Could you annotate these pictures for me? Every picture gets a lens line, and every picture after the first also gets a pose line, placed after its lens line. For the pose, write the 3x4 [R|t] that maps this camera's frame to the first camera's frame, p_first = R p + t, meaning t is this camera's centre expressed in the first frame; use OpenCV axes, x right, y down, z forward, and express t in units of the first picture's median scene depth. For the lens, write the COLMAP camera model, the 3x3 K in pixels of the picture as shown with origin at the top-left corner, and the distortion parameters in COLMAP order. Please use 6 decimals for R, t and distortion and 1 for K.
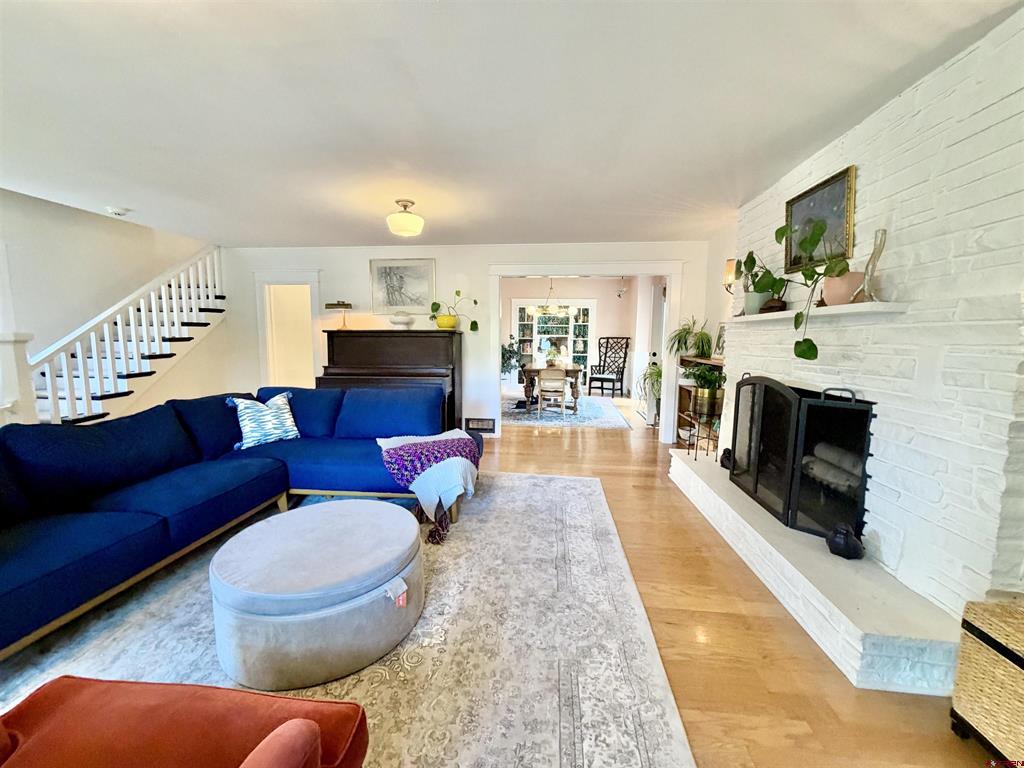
lens RADIAL K [[408.0, 0, 512.0], [0, 408.0, 384.0], [0, 0, 1]] dist [-0.000780, -0.000189]
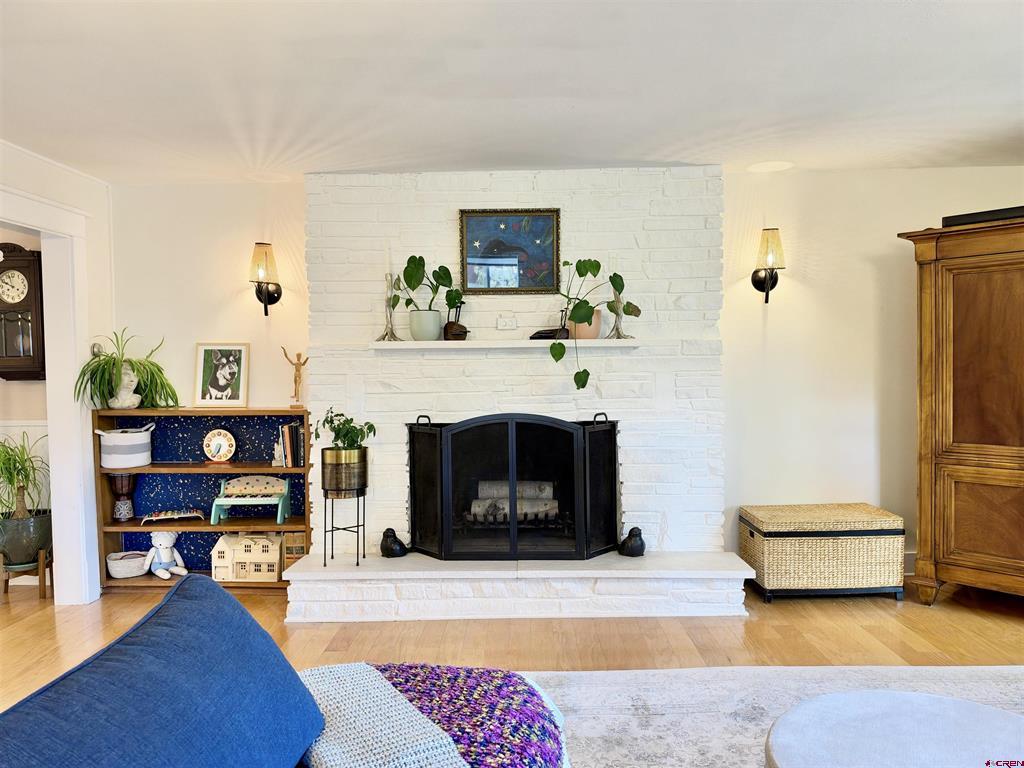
lens RADIAL K [[735.0, 0, 512.0], [0, 735.0, 384.0], [0, 0, 1]] dist [0.113401, -0.214720]
pose [[-0.075223, -0.046783, 0.996069, -0.847253], [0.121420, 0.991036, 0.055716, -0.150279], [-0.989747, 0.125133, -0.068868, 0.989737]]
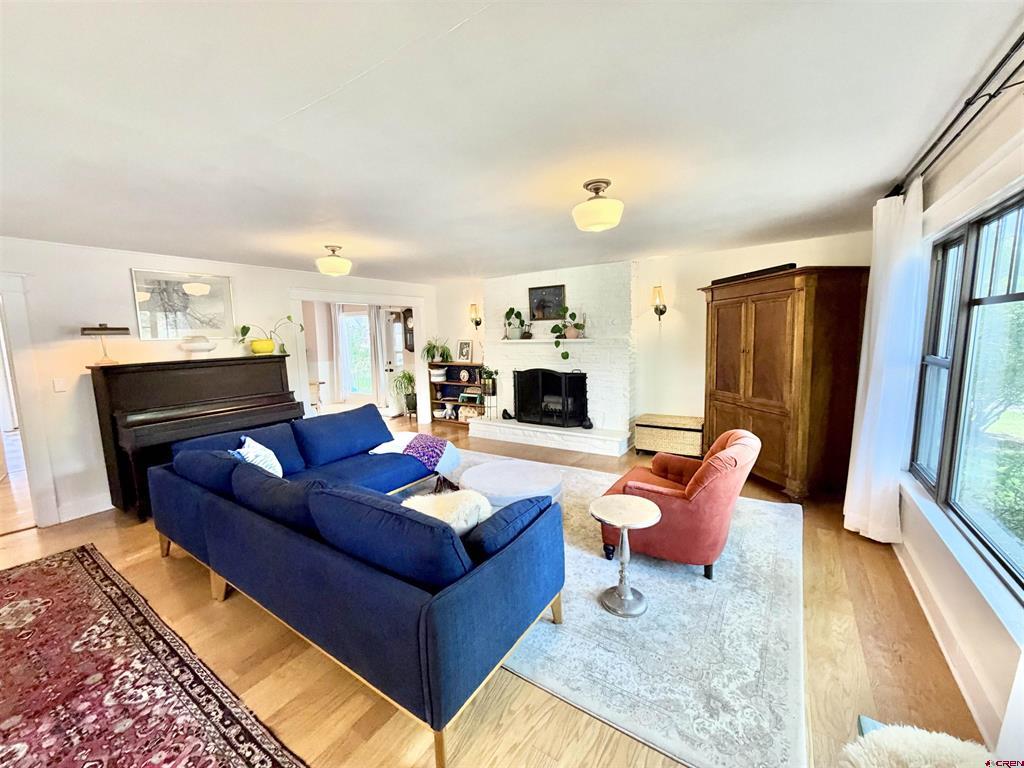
lens RADIAL K [[408.0, 0, 512.0], [0, 408.0, 384.0], [0, 0, 1]] dist [-0.000780, -0.000189]
pose [[0.476901, -0.127068, 0.869723, -1.262711], [0.126584, 0.989109, 0.075100, -0.107873], [-0.869794, 0.074278, 0.487792, 0.048415]]
